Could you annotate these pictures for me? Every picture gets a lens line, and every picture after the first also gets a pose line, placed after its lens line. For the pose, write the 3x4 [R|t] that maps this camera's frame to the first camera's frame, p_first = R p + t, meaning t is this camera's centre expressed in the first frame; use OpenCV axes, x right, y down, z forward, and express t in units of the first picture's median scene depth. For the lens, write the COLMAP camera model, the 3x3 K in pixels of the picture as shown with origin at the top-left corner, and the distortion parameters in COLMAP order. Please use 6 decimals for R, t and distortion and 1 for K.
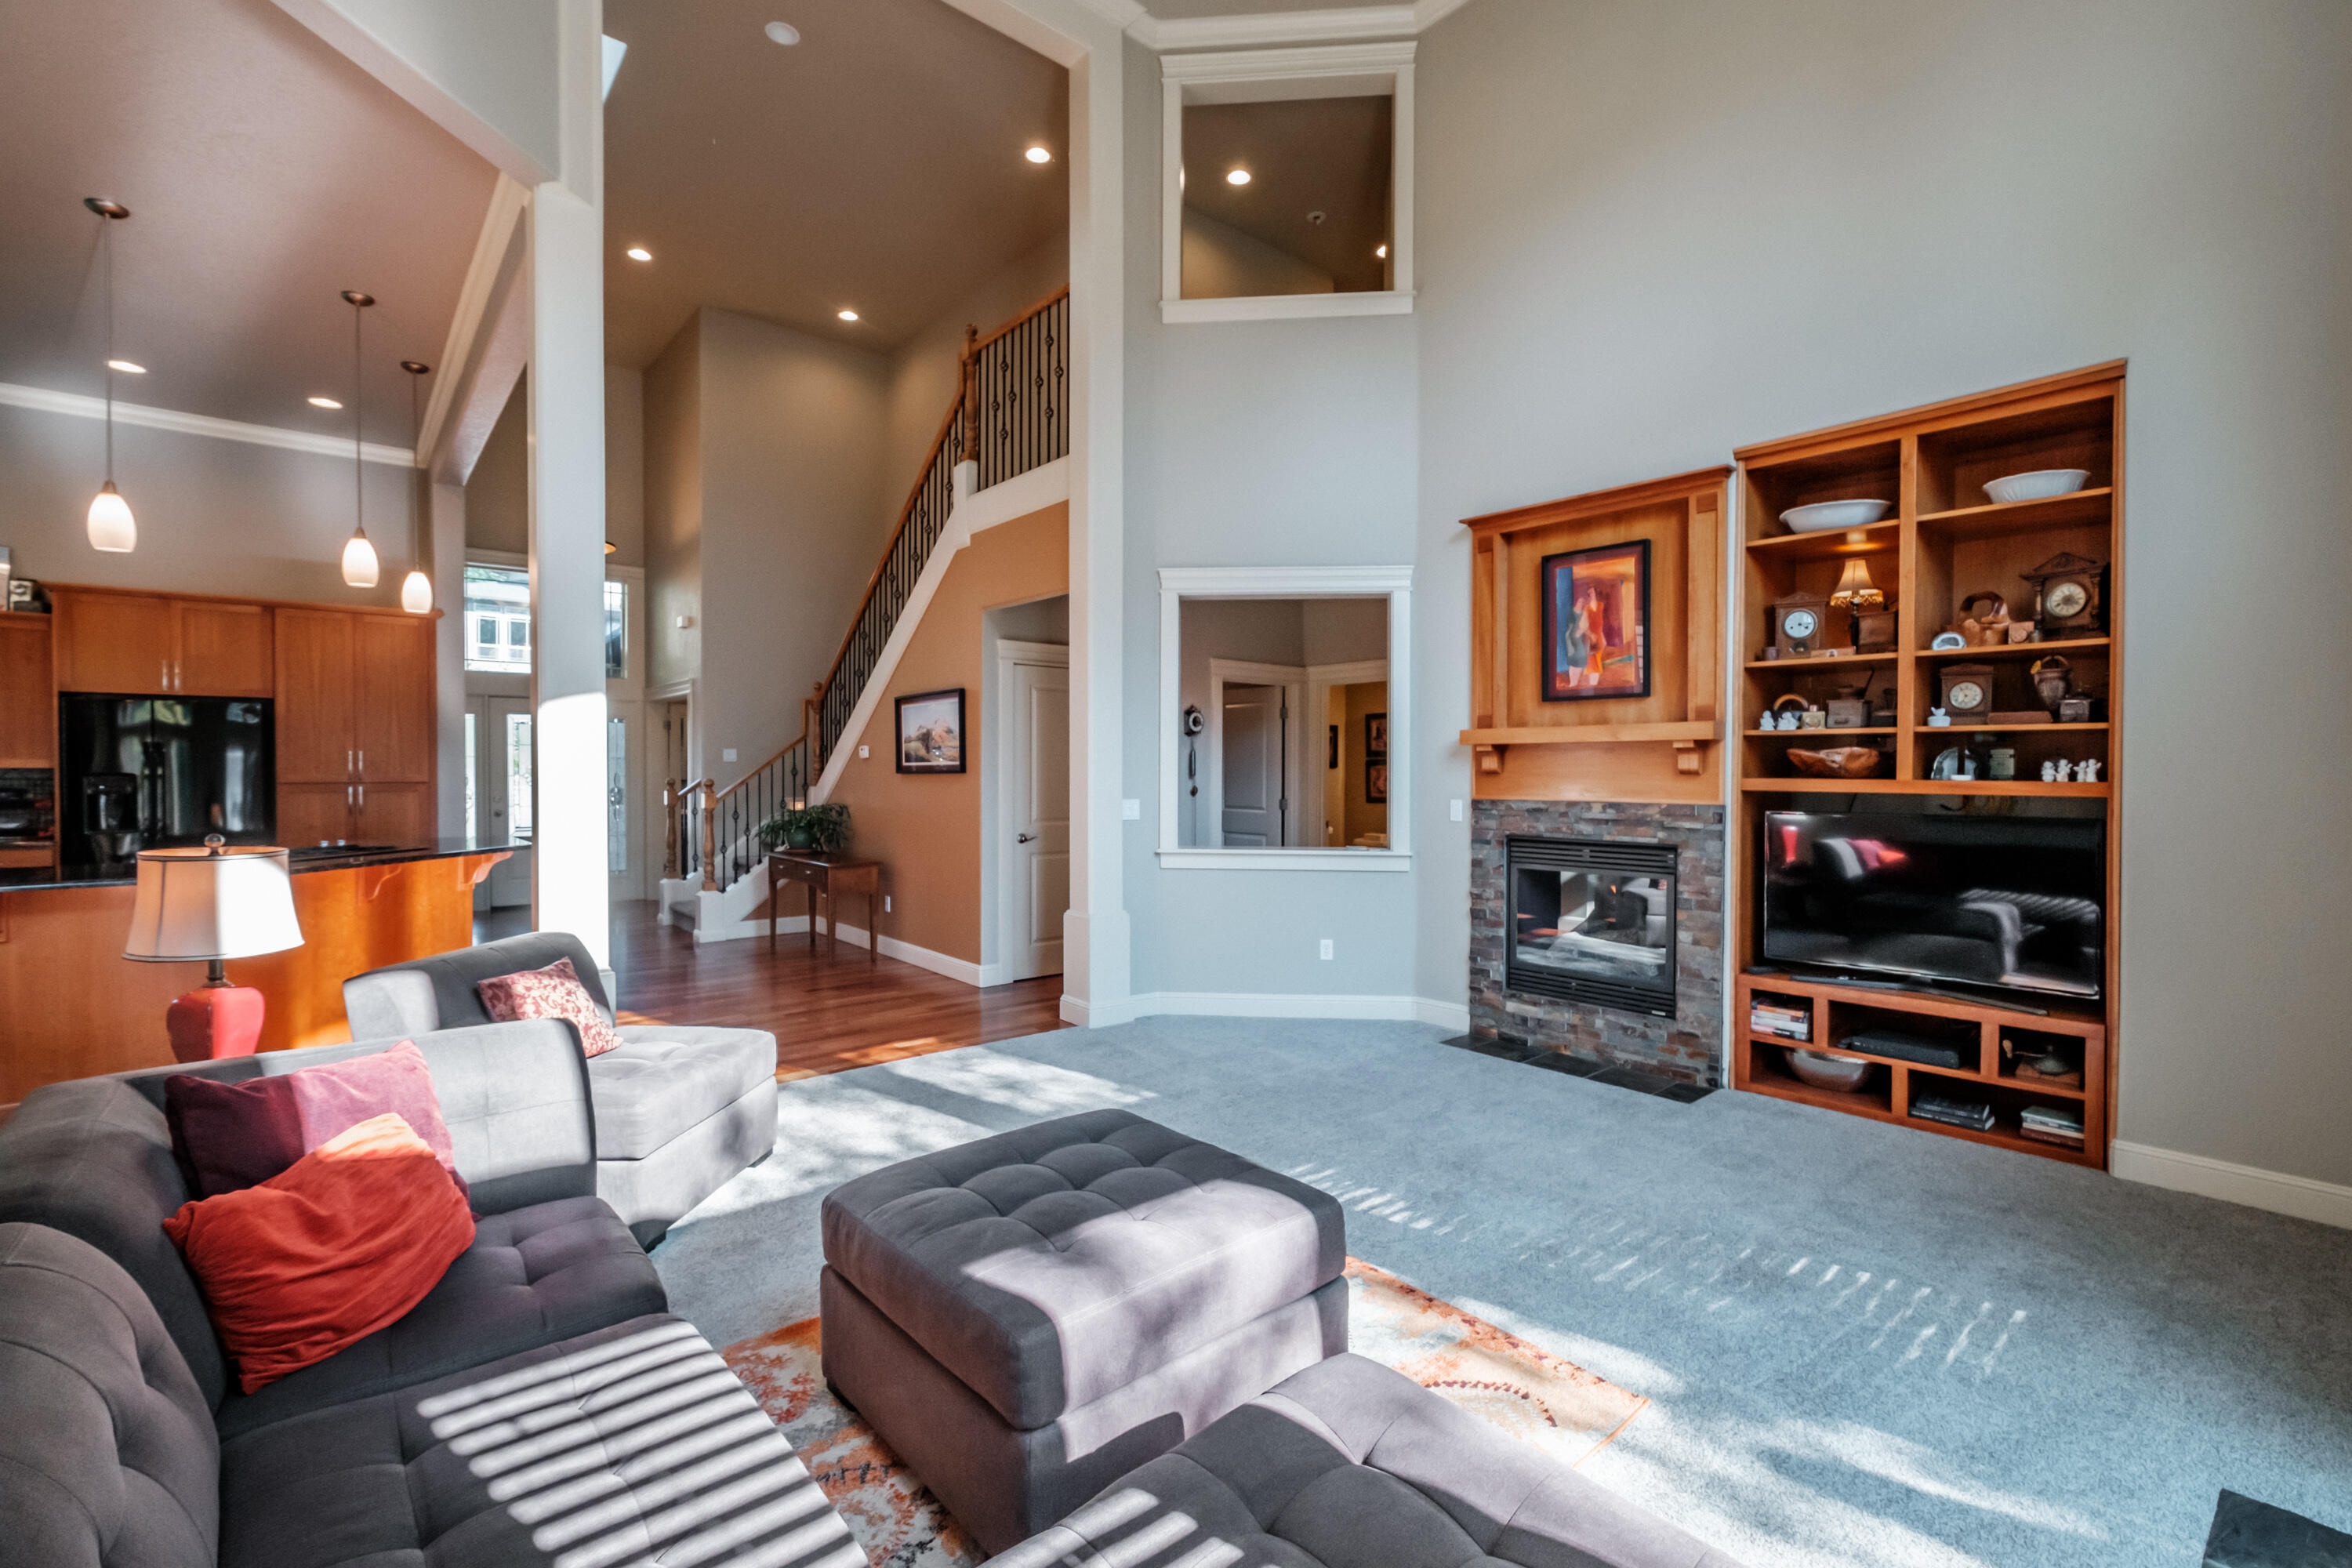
lens RADIAL K [[1019.0, 0, 1166.1], [0, 1019.0, 783.4], [0, 0, 1]] dist [-0.003917, -0.000242]
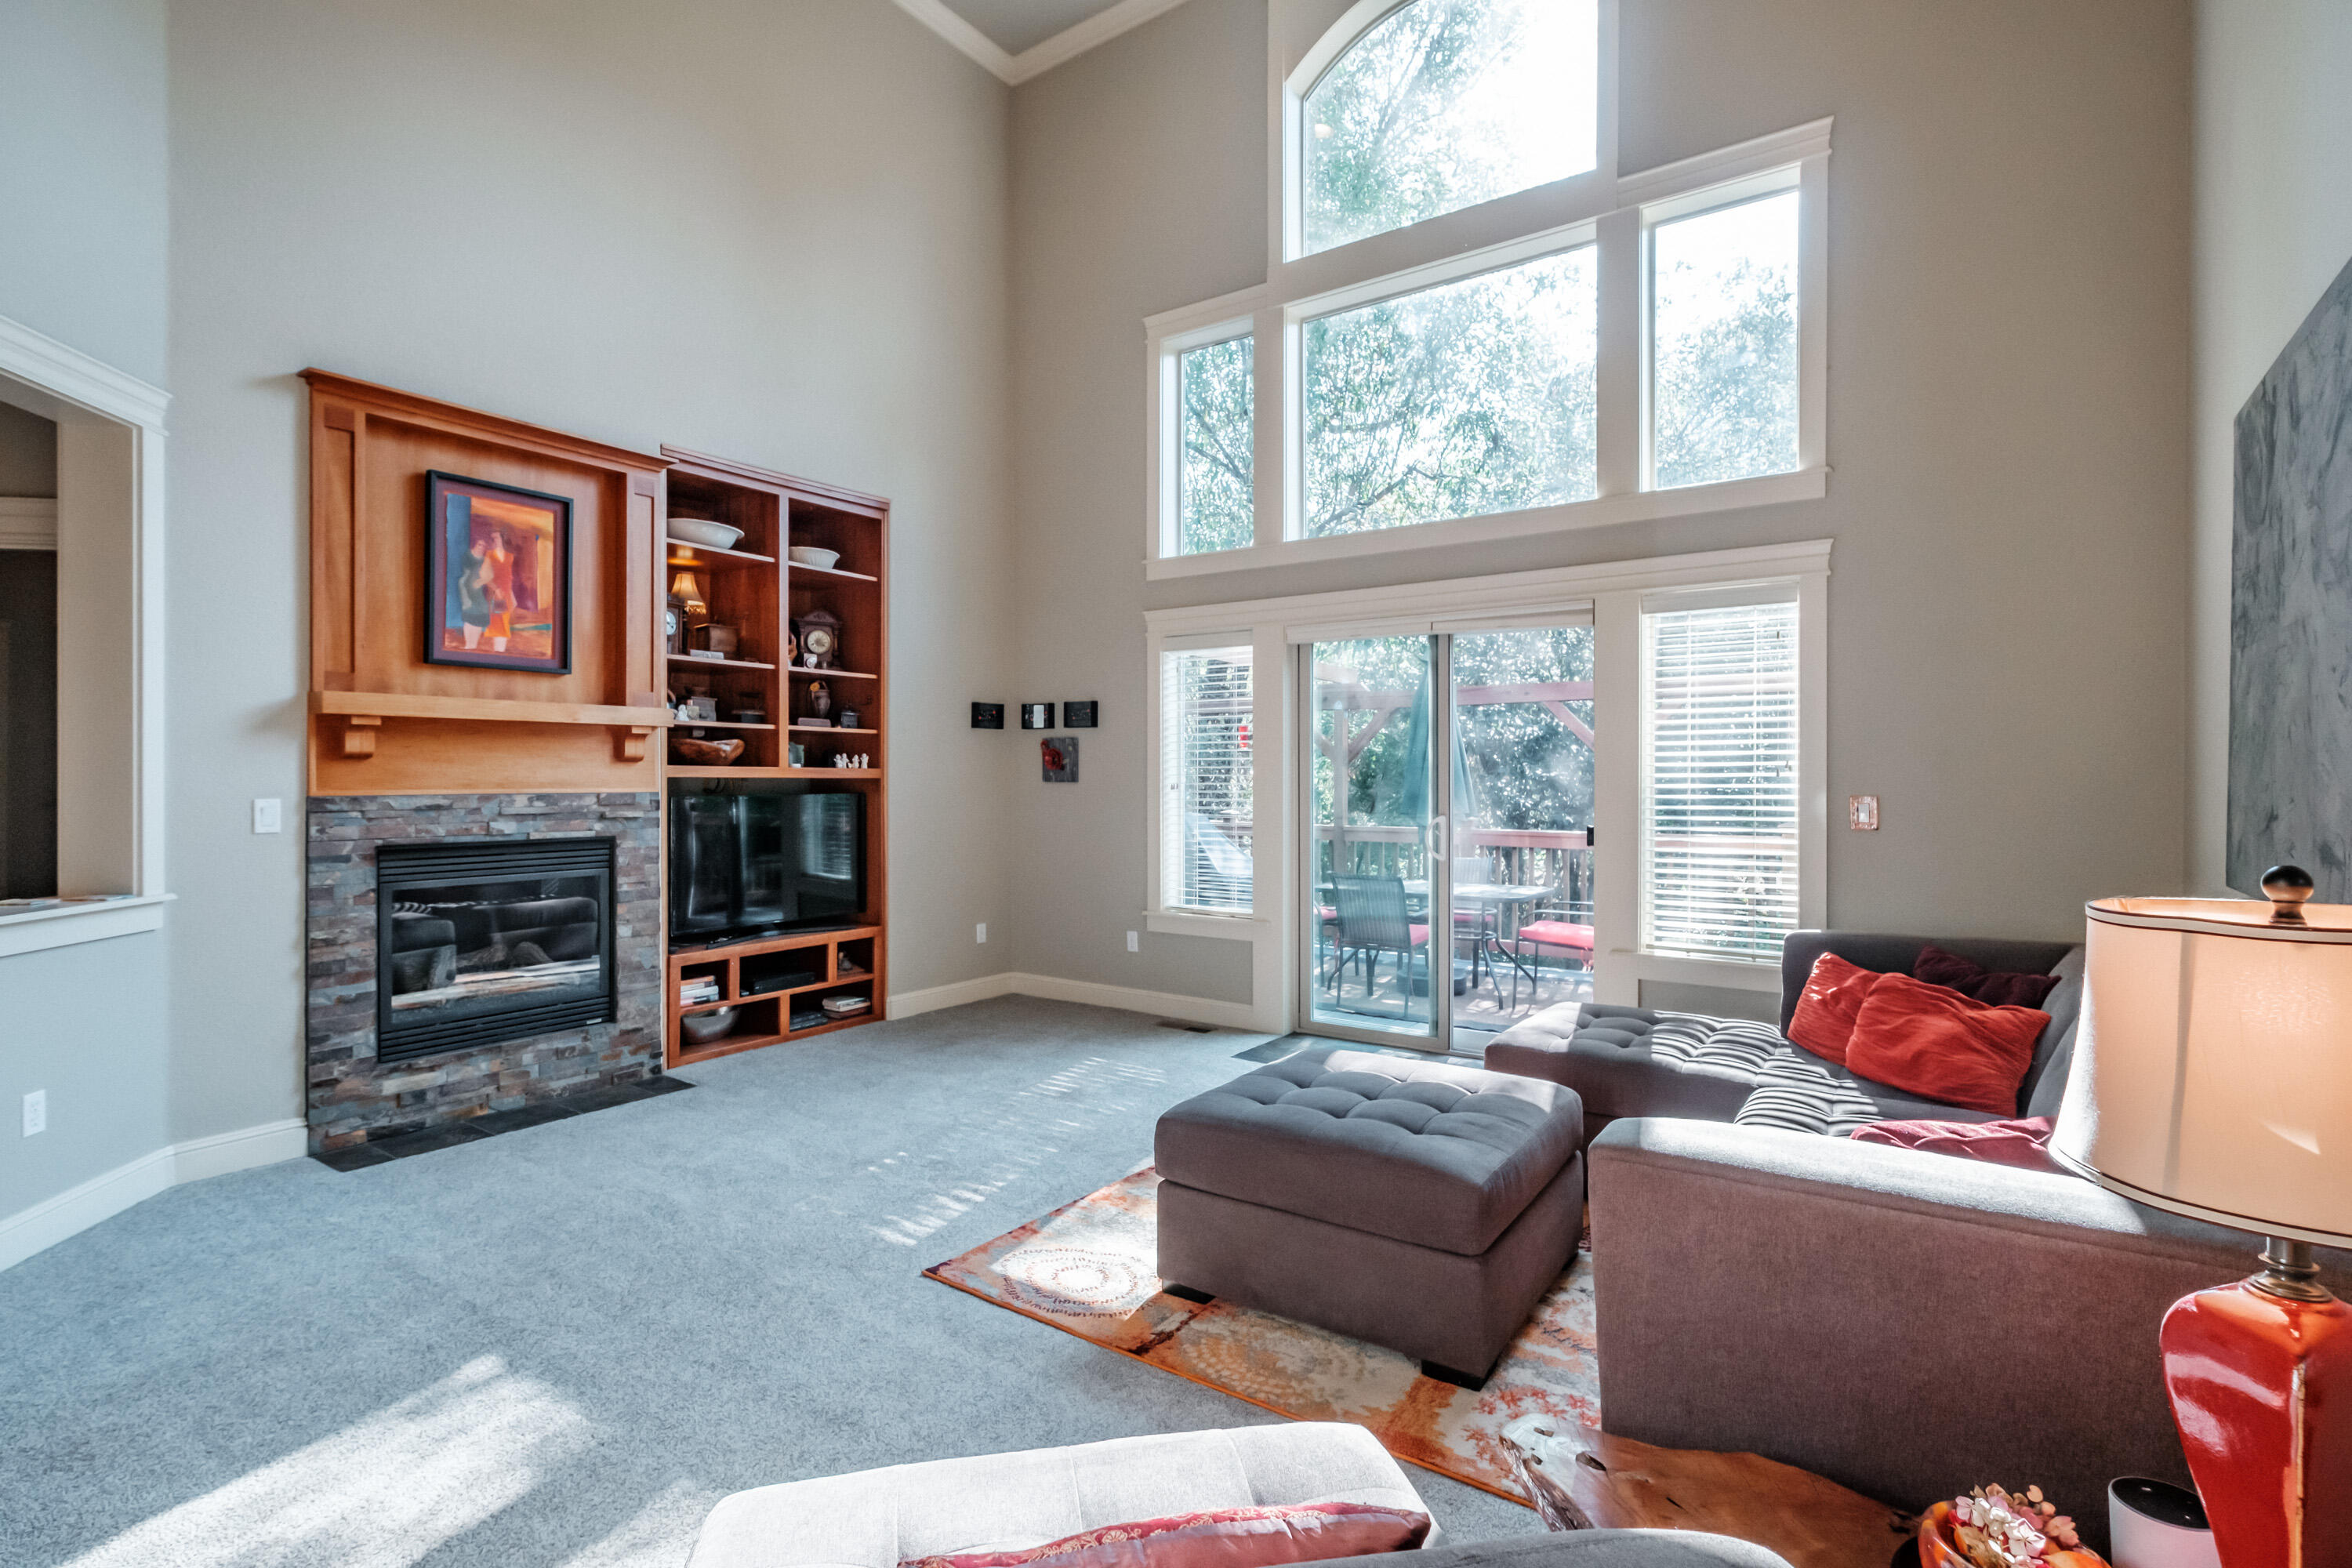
lens RADIAL K [[1103.2, 0, 1174.4], [0, 1103.2, 778.2], [0, 0, 1]] dist [-0.000559, 0.000605]
pose [[-0.248395, -0.001263, 0.968658, -0.588333], [0.013787, 0.999893, 0.004839, 0.008713], [-0.968561, 0.014557, -0.248351, 0.714029]]
